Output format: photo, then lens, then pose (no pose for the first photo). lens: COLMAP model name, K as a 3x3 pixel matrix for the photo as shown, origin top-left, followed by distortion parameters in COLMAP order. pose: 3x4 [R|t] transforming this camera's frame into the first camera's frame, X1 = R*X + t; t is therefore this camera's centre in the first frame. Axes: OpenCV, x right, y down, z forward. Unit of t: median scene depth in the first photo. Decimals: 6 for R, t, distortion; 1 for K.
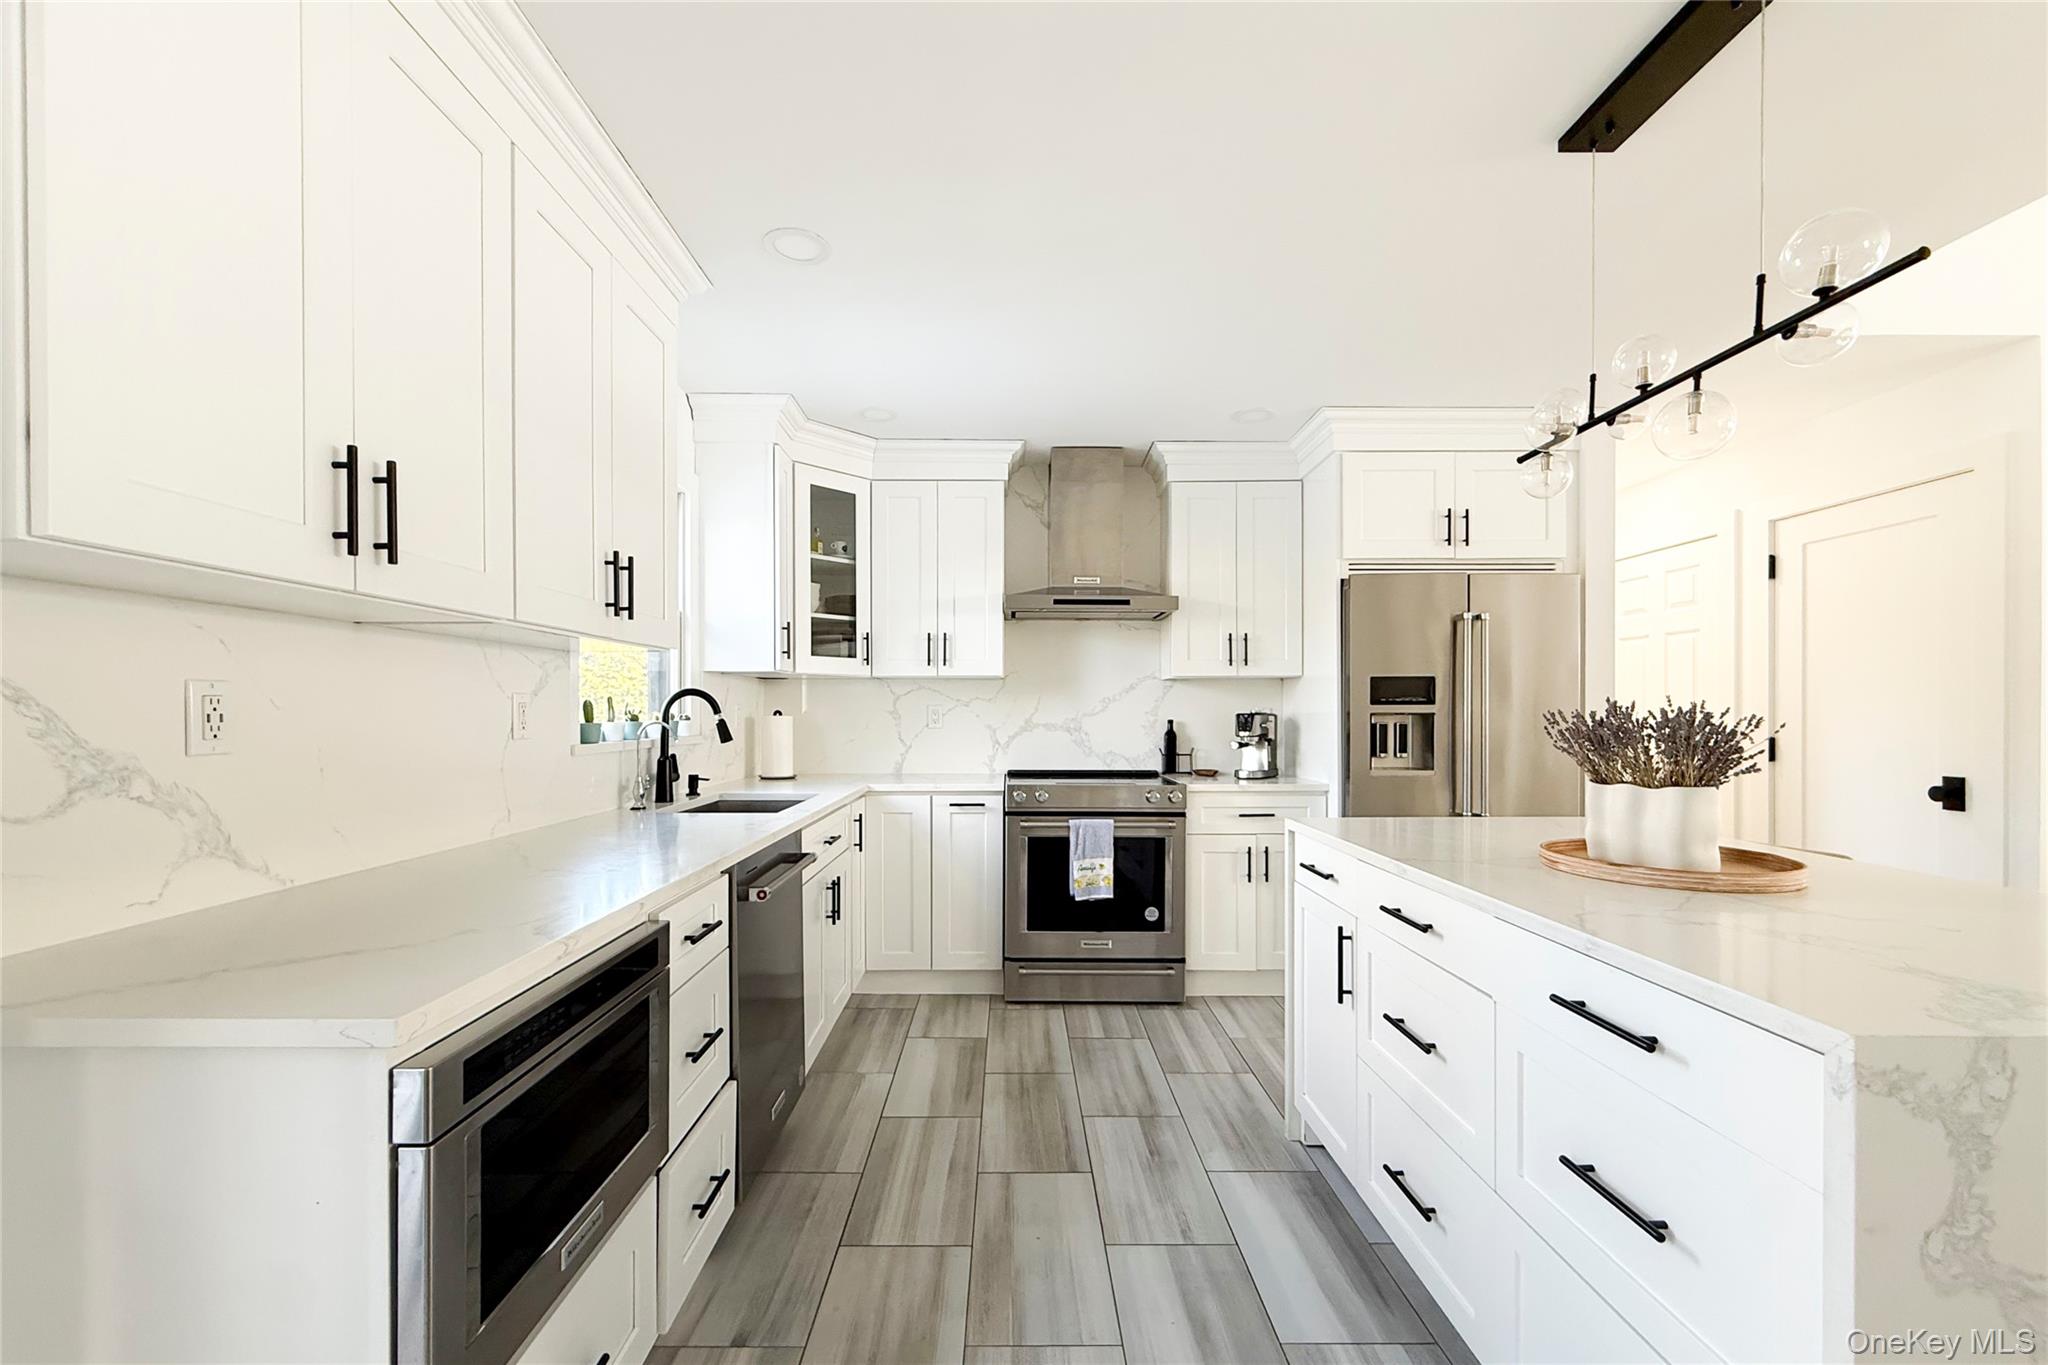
lens RADIAL K [[863.5, 0, 990.5], [0, 863.5, 716.5], [0, 0, 1]] dist [-0.004653, 0.000314]
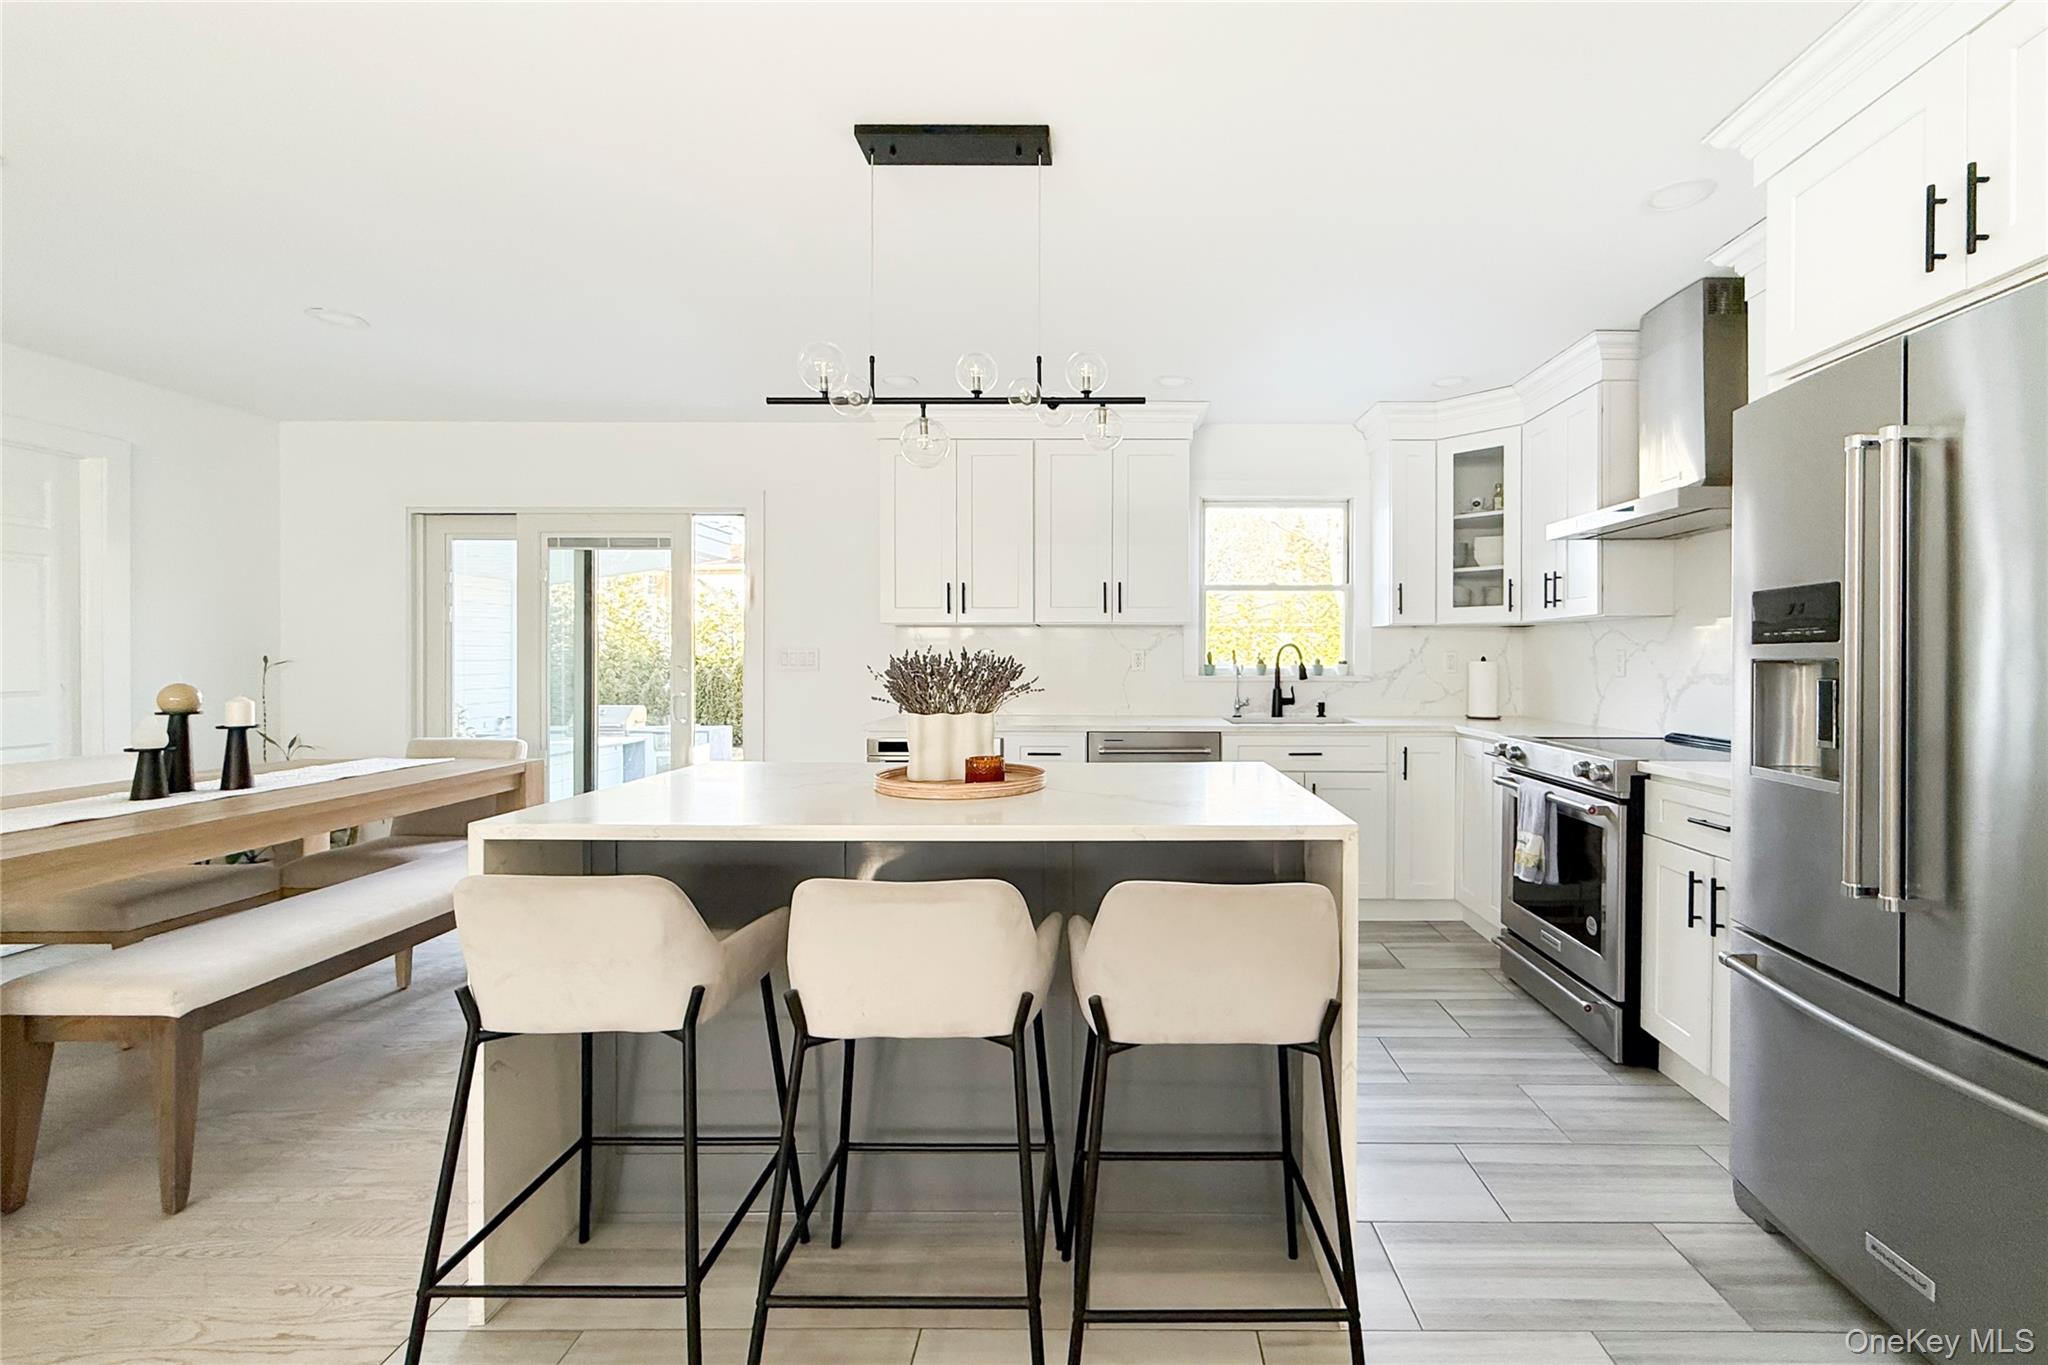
lens RADIAL K [[863.5, 0, 1090.5], [0, 863.5, 667.3], [0, 0, 1]] dist [-0.004653, 0.000314]
pose [[-0.016150, 0.011604, -0.999802, 0.946644], [-0.005048, 0.999919, 0.011687, -0.003847], [0.999857, 0.005236, -0.016090, 0.571605]]
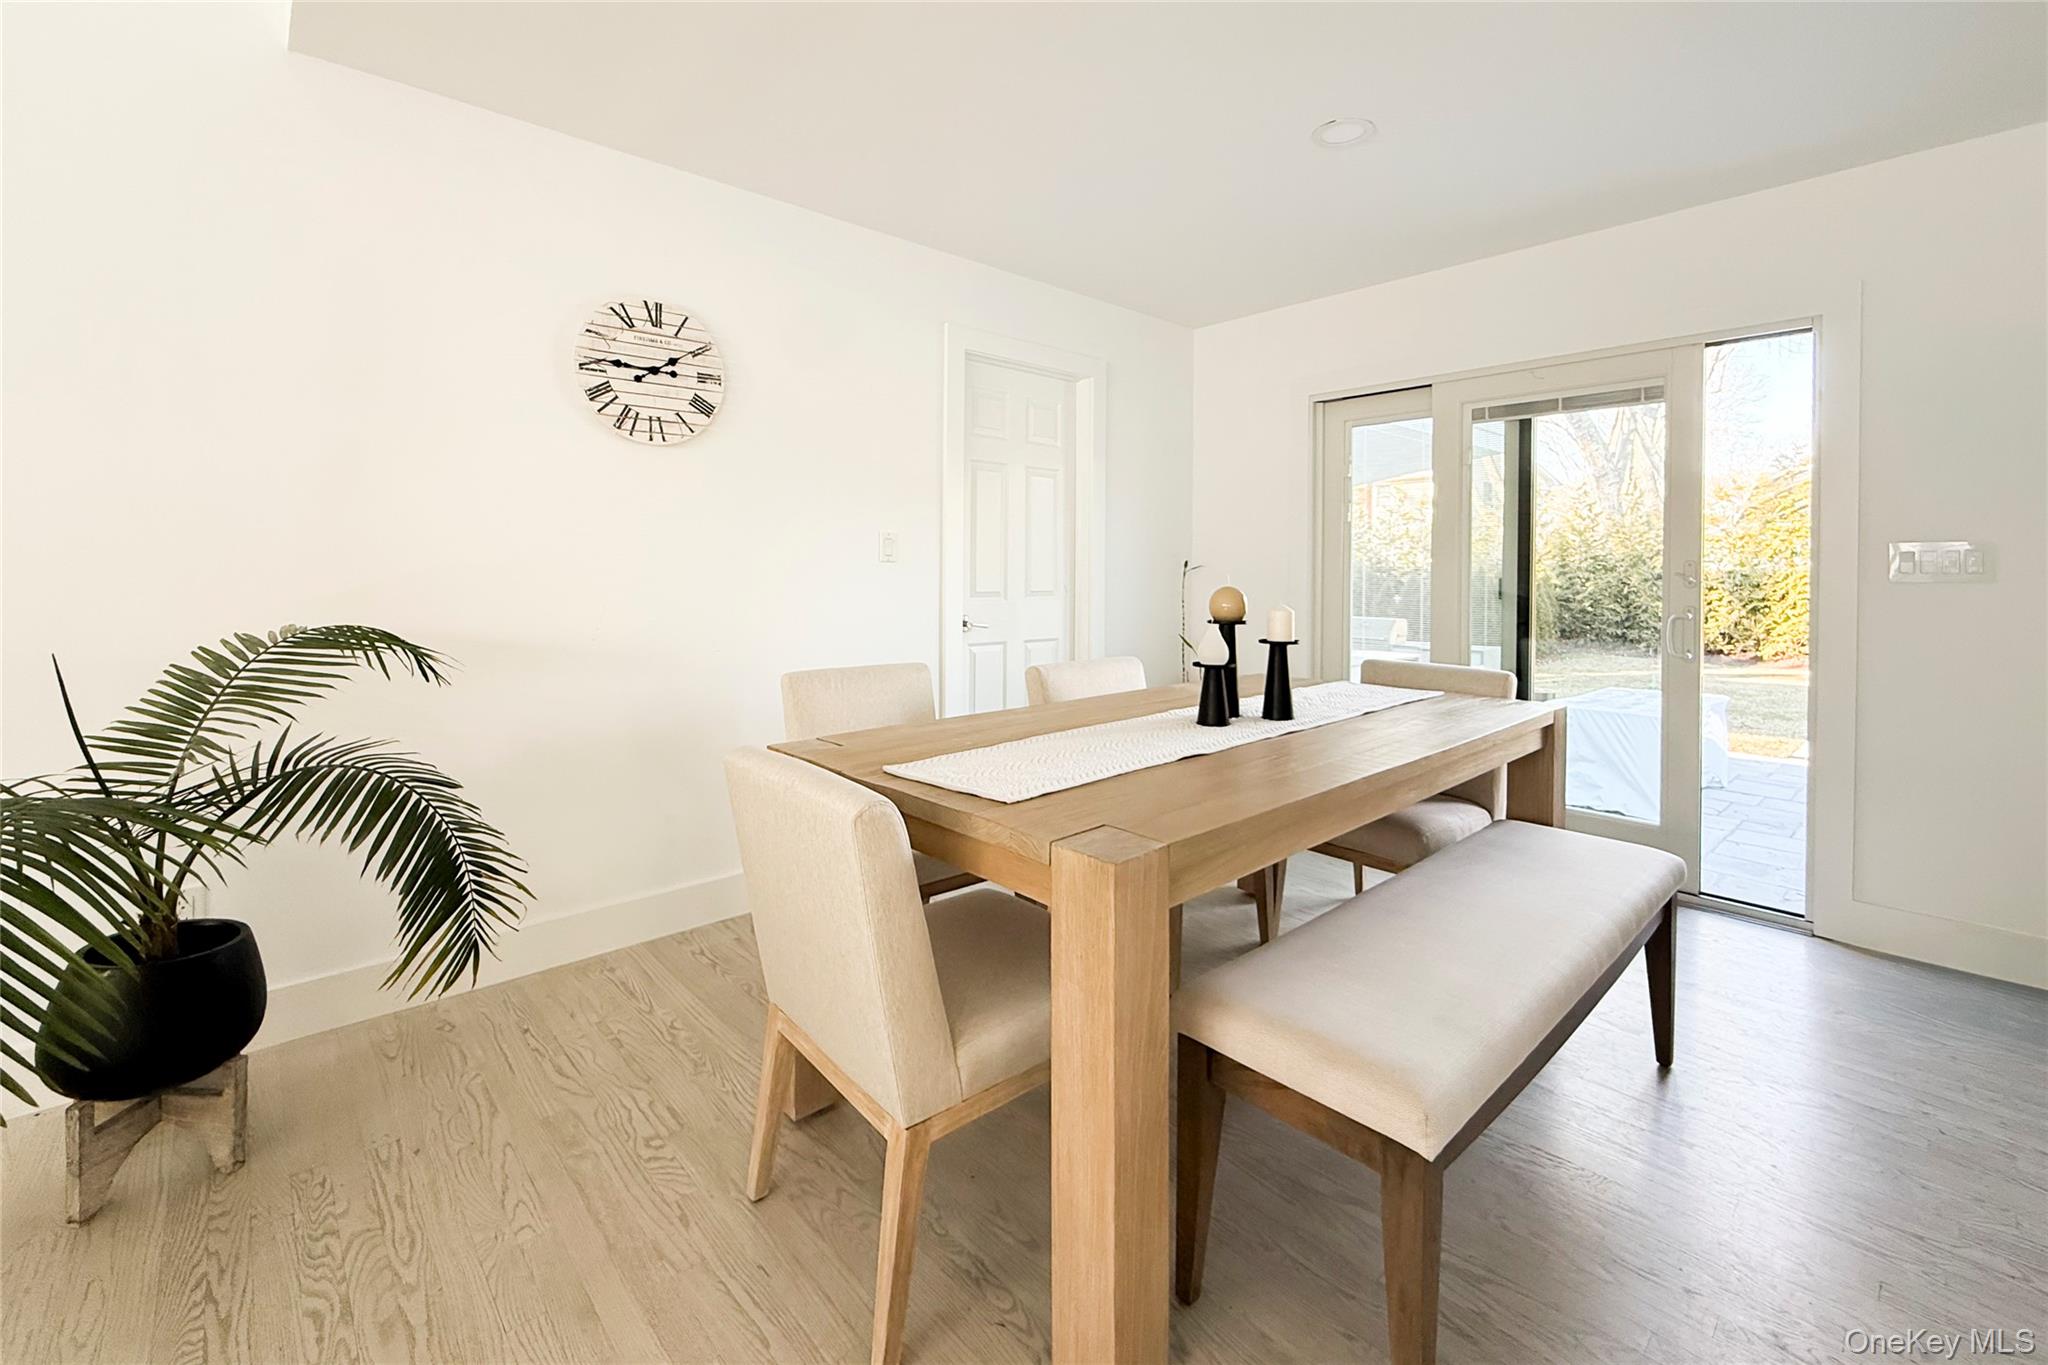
lens RADIAL K [[863.5, 0, 1009.9], [0, 863.5, 572.6], [0, 0, 1]] dist [-0.004653, 0.000314]
pose [[-0.759394, 0.002821, -0.650624, 0.746274], [-0.003733, 0.999955, 0.008693, 0.007679], [0.650620, 0.009031, -0.759350, 0.157495]]
